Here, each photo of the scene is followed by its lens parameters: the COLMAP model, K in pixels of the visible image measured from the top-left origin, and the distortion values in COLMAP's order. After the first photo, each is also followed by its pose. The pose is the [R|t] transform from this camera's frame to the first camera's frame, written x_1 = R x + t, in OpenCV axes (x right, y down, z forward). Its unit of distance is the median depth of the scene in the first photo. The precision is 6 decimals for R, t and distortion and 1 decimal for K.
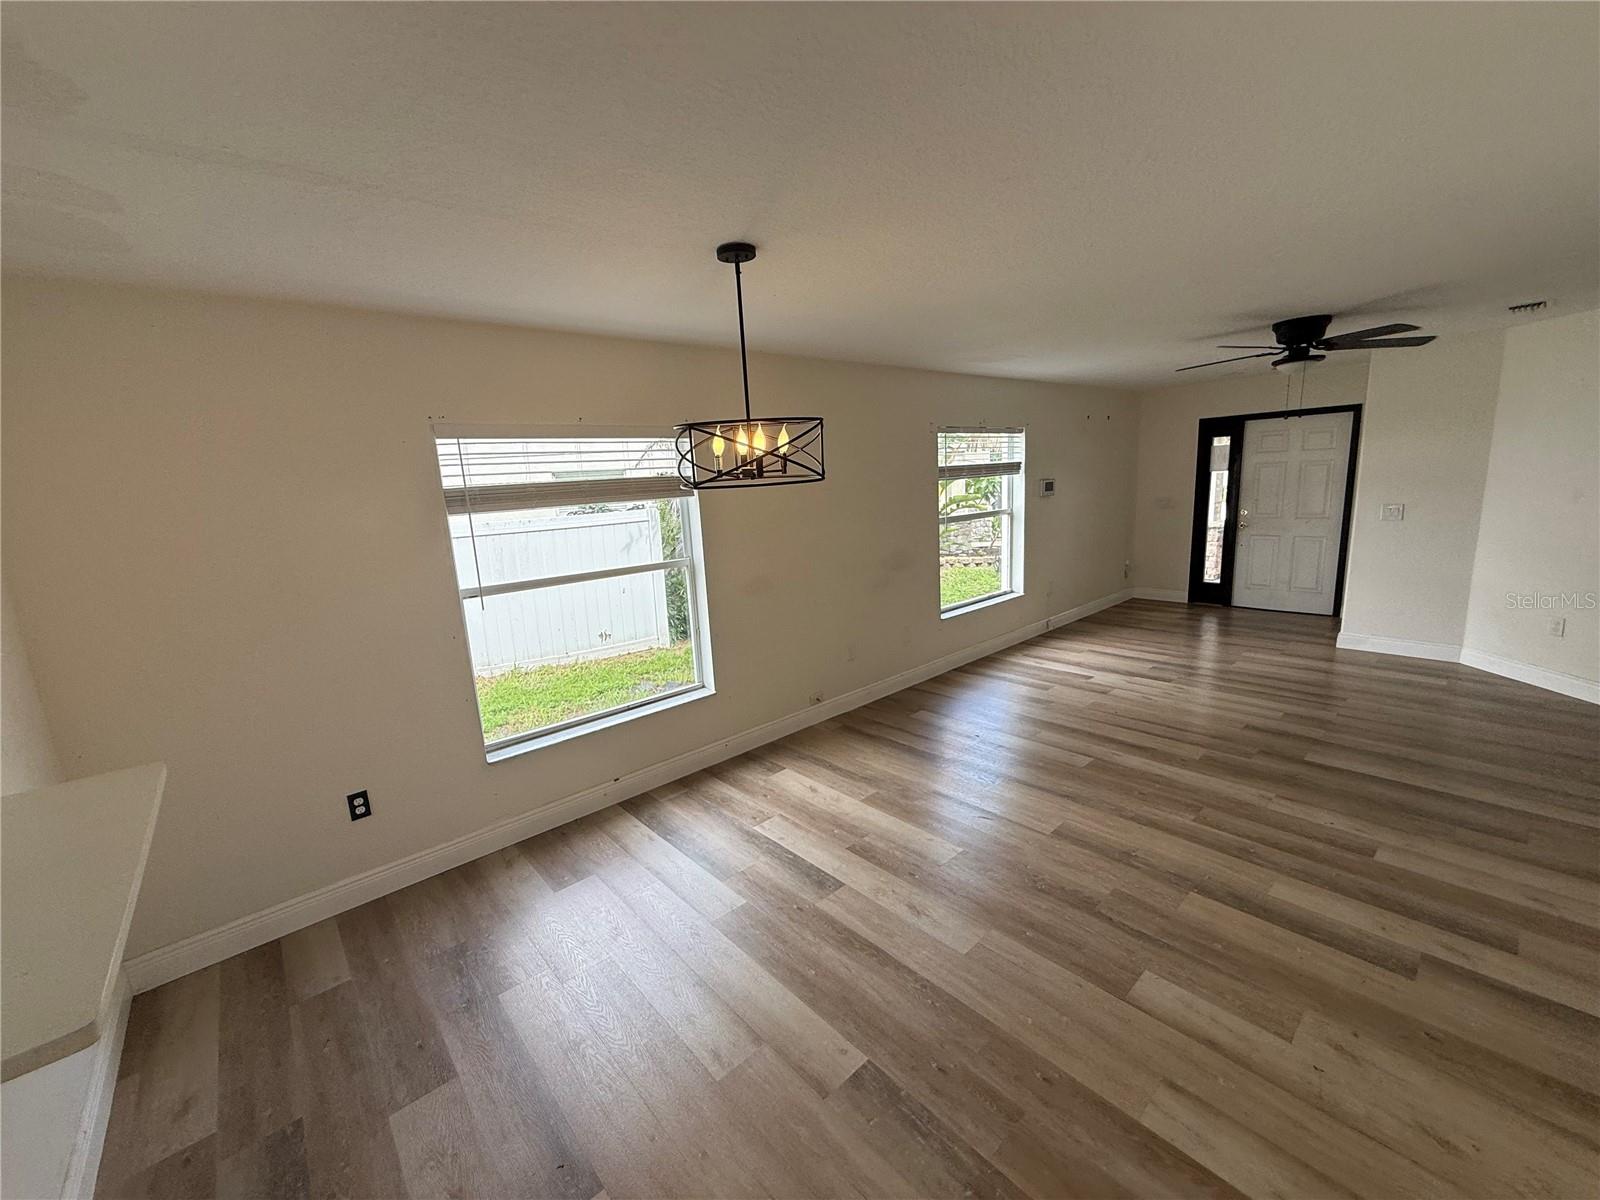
lens RADIAL K [[632.7, 0, 800.0], [0, 632.7, 600.0], [0, 0, 1]] dist [0.007553, -0.000286]
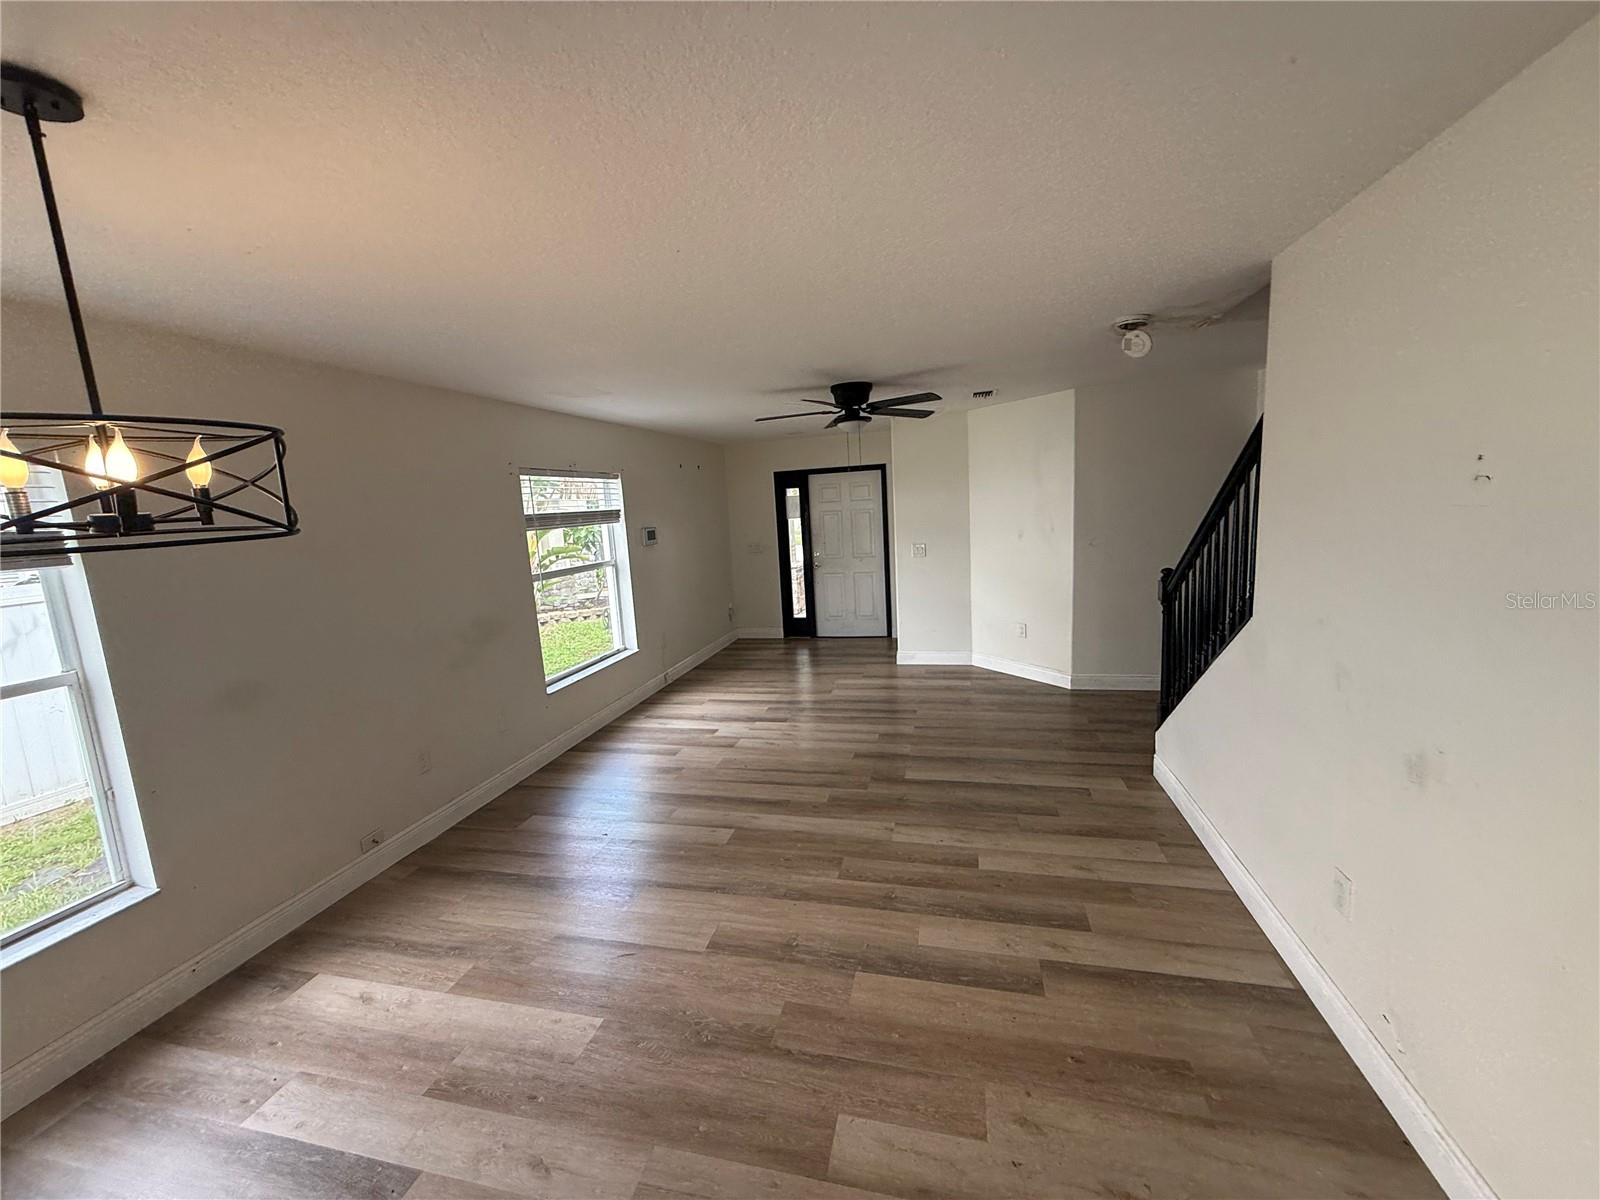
lens RADIAL K [[643.6, 0, 800.0], [0, 643.6, 600.0], [0, 0, 1]] dist [-0.001266, 0.000201]
pose [[0.824658, -0.077558, 0.560289, 0.042616], [0.120589, 0.991889, -0.040186, -0.025593], [-0.552628, 0.100705, 0.827321, 0.132987]]
